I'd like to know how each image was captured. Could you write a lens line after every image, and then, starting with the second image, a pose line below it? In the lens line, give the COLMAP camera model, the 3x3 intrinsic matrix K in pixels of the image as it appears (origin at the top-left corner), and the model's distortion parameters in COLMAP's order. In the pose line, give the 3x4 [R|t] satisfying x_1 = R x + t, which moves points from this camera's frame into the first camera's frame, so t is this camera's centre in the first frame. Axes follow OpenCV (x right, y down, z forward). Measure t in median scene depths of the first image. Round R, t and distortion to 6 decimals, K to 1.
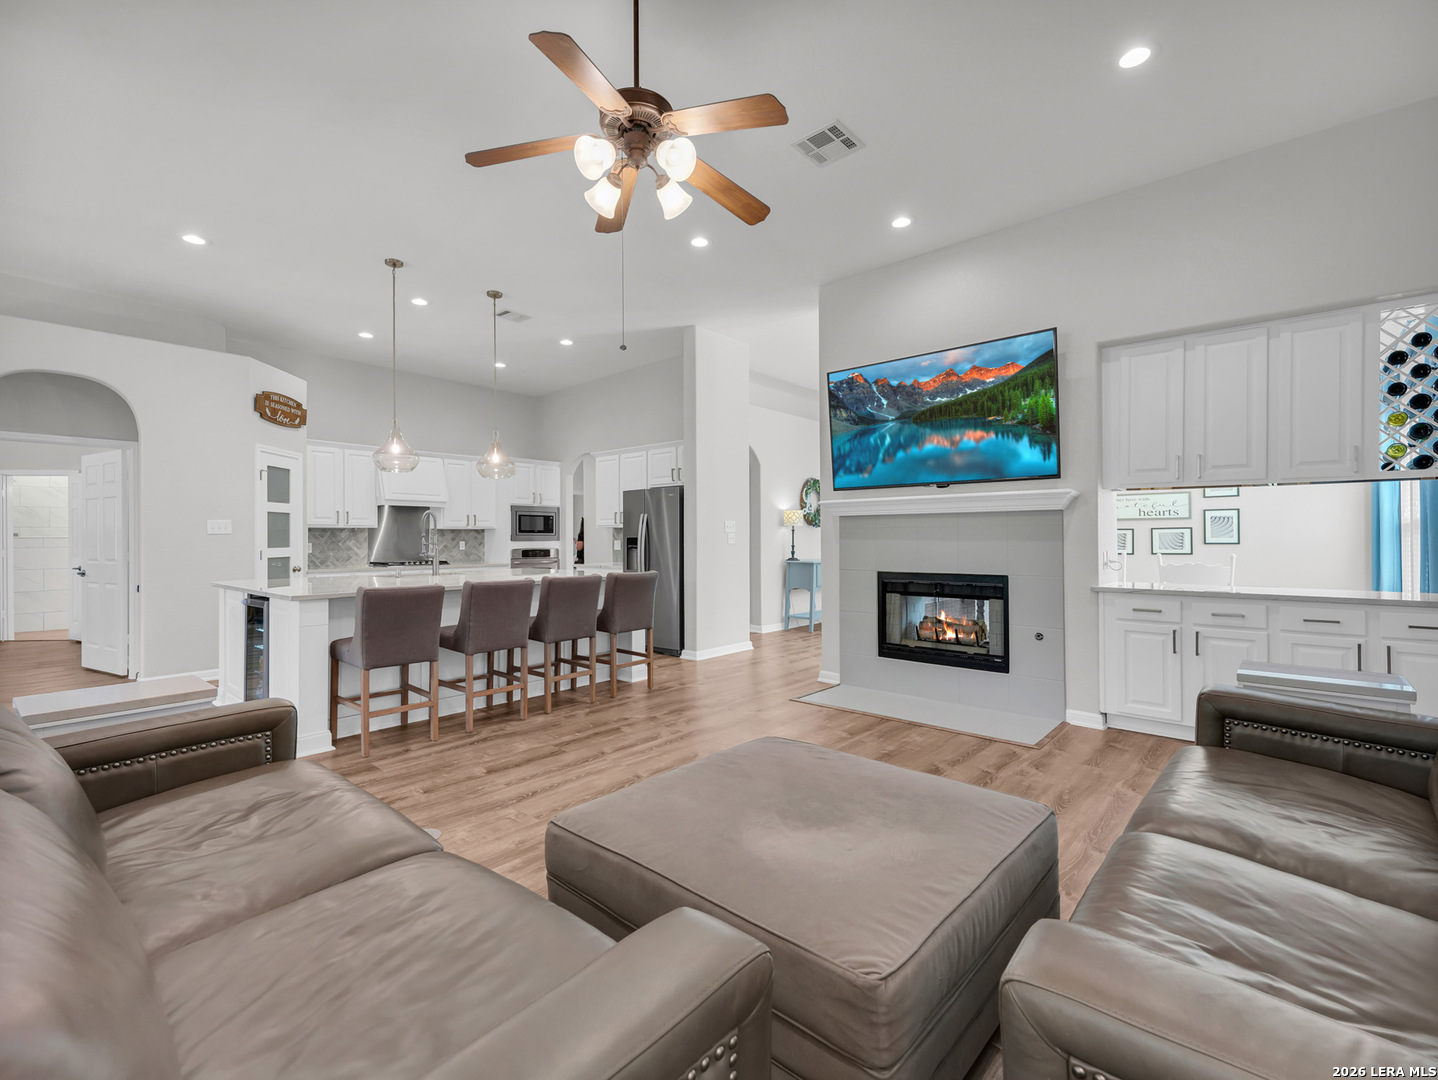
lens RADIAL K [[631.1, 0, 723.4], [0, 631.1, 534.8], [0, 0, 1]] dist [0.026858, -0.018424]
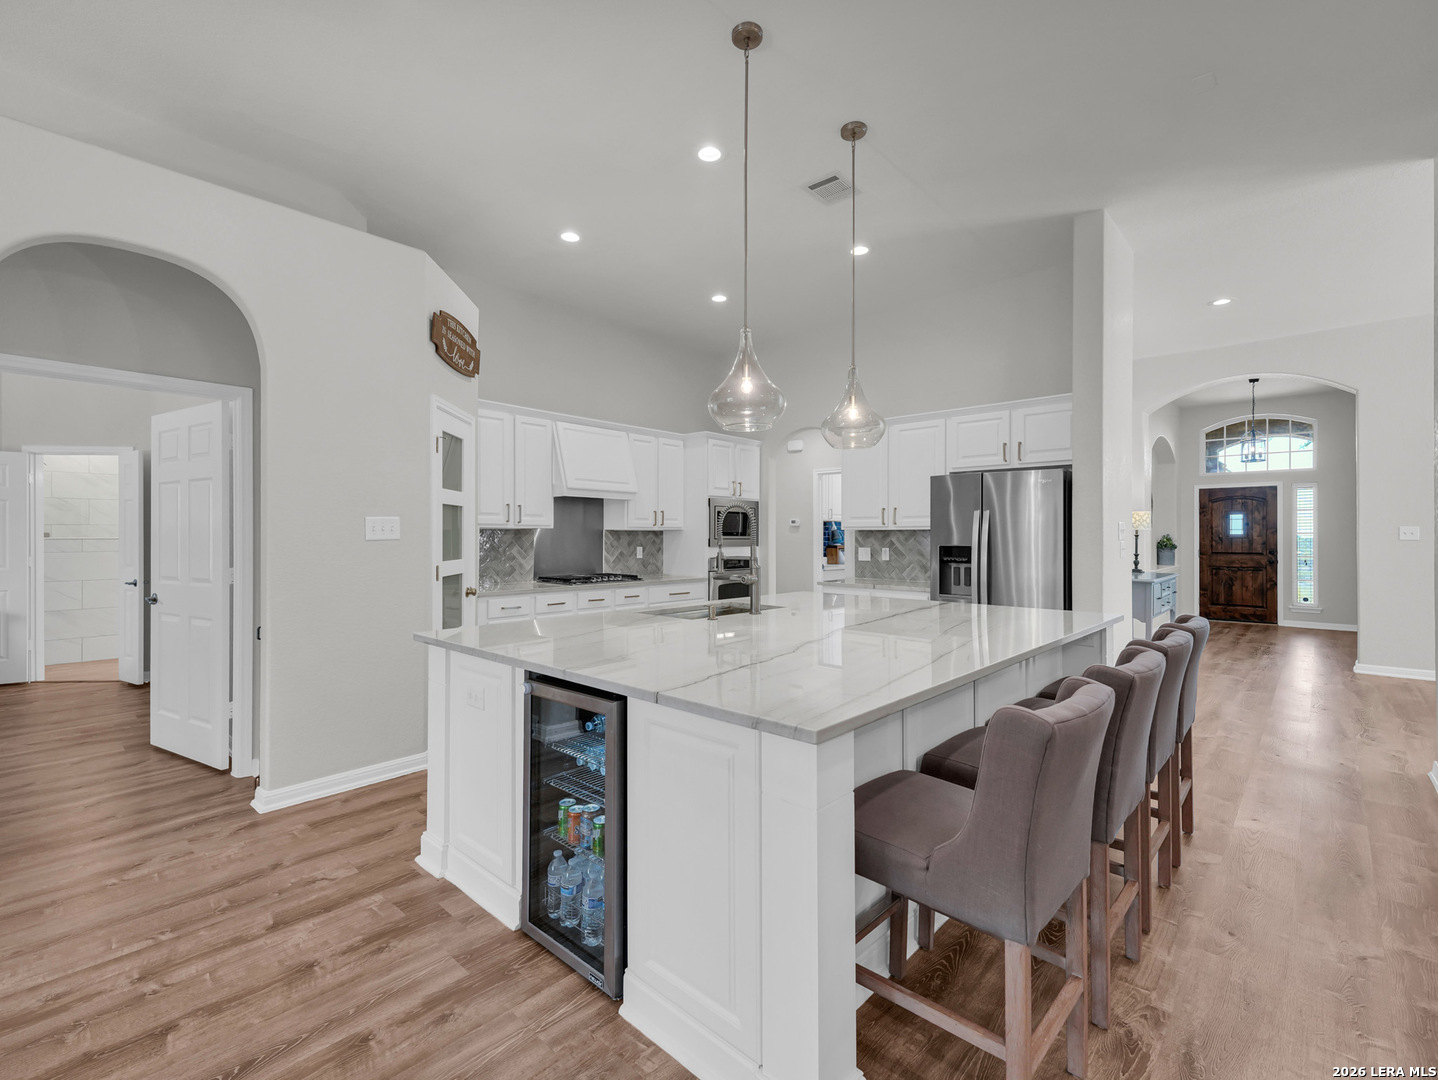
lens RADIAL K [[646.5, 0, 735.3], [0, 646.5, 535.3], [0, 0, 1]] dist [0.000674, -0.001252]
pose [[0.999733, 0.005608, -0.022402, -0.390056], [-0.005526, 0.999978, 0.003701, -0.008814], [0.022422, -0.003576, 0.999742, 0.348133]]
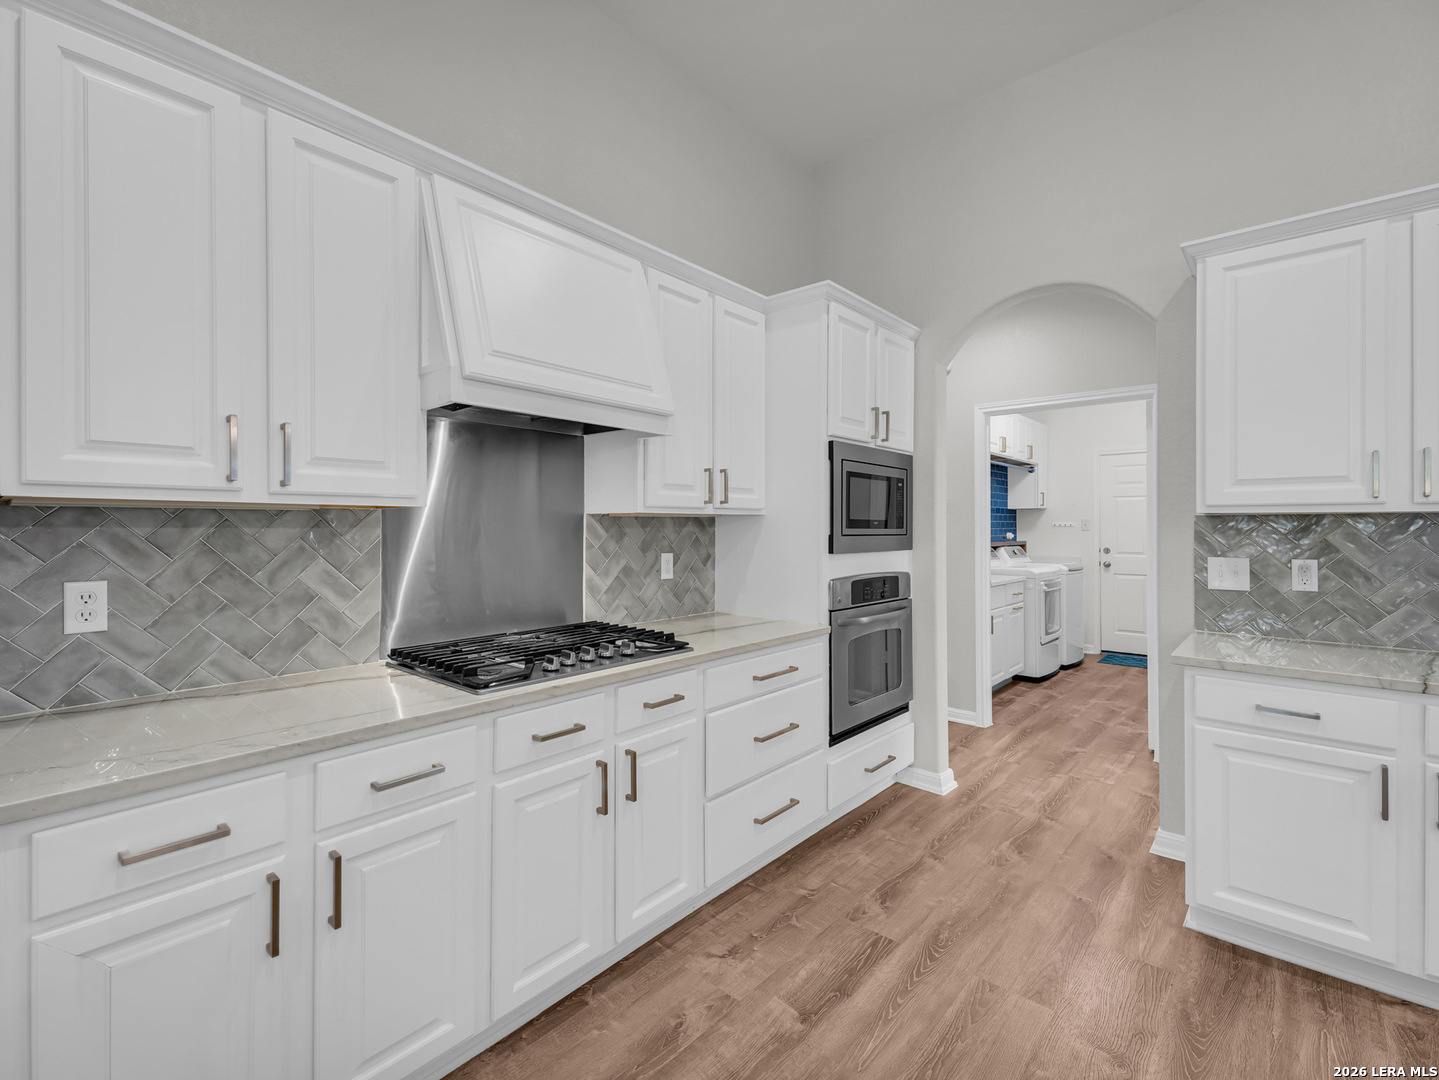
lens RADIAL K [[668.5, 0, 725.0], [0, 668.5, 531.4], [0, 0, 1]] dist [0.024640, -0.000561]
pose [[0.999624, 0.004728, -0.027017, -0.511751], [-0.004402, 0.999917, 0.012108, -0.007095], [0.027072, -0.011985, 0.999562, 0.904692]]
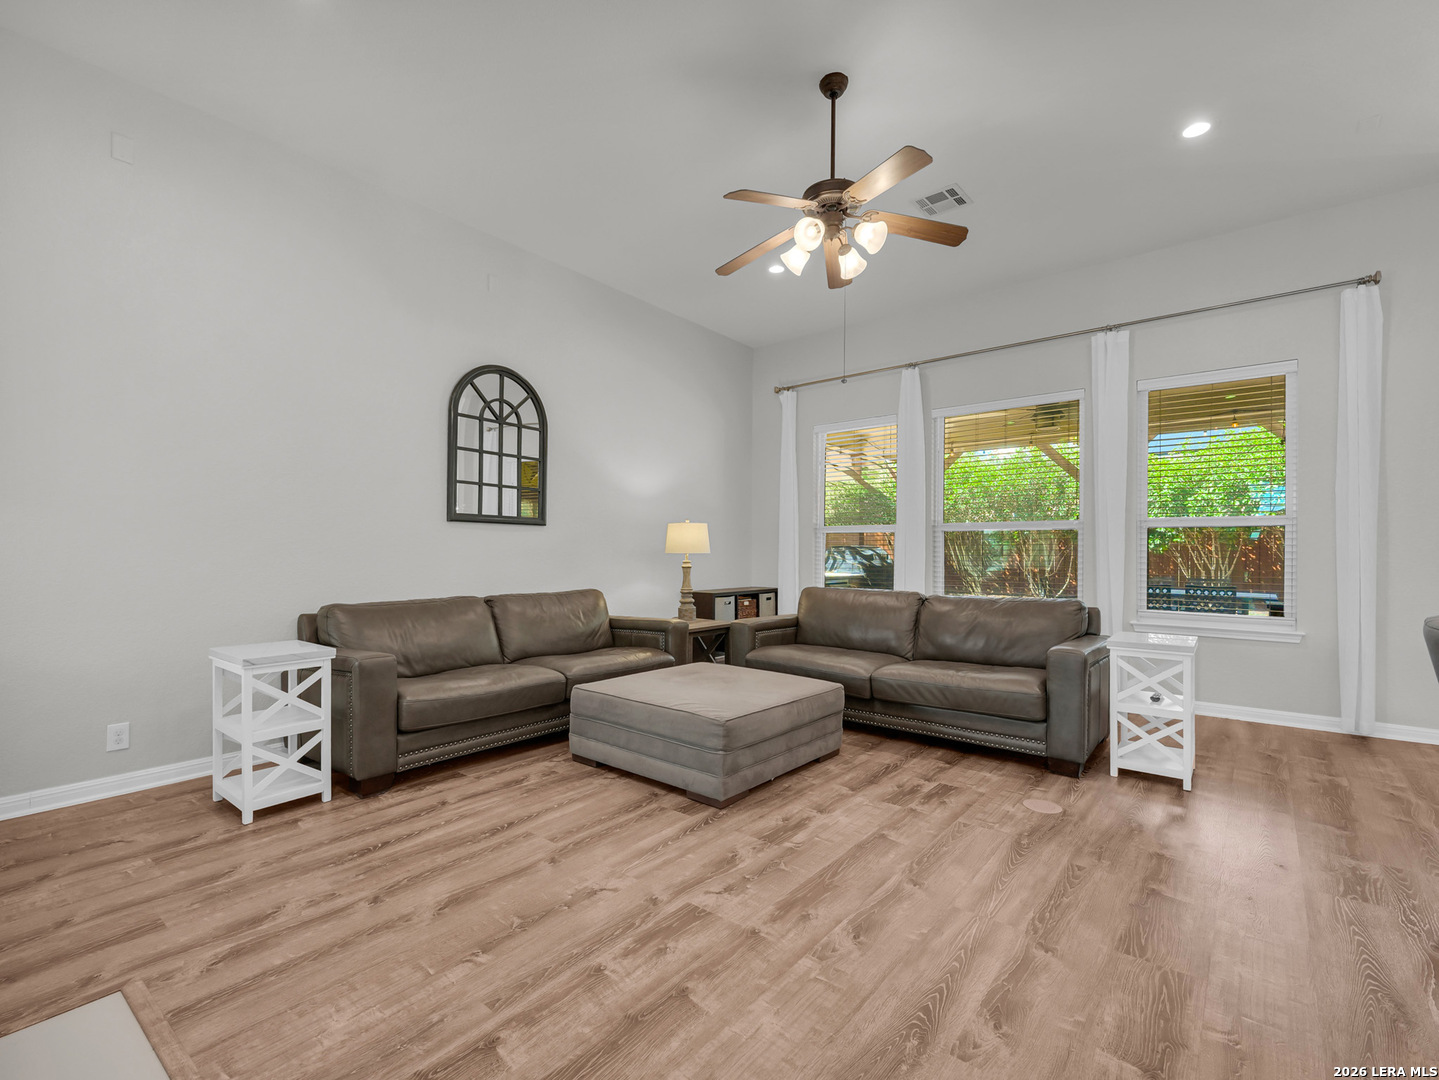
lens RADIAL K [[652.8, 0, 706.0], [0, 652.8, 548.0], [0, 0, 1]] dist [-0.001868, -0.000699]
pose [[-0.999628, 0.000259, -0.027274, 0.054039], [0.000379, 0.999990, -0.004405, 0.014268], [0.027273, -0.004413, -0.999618, 0.857988]]
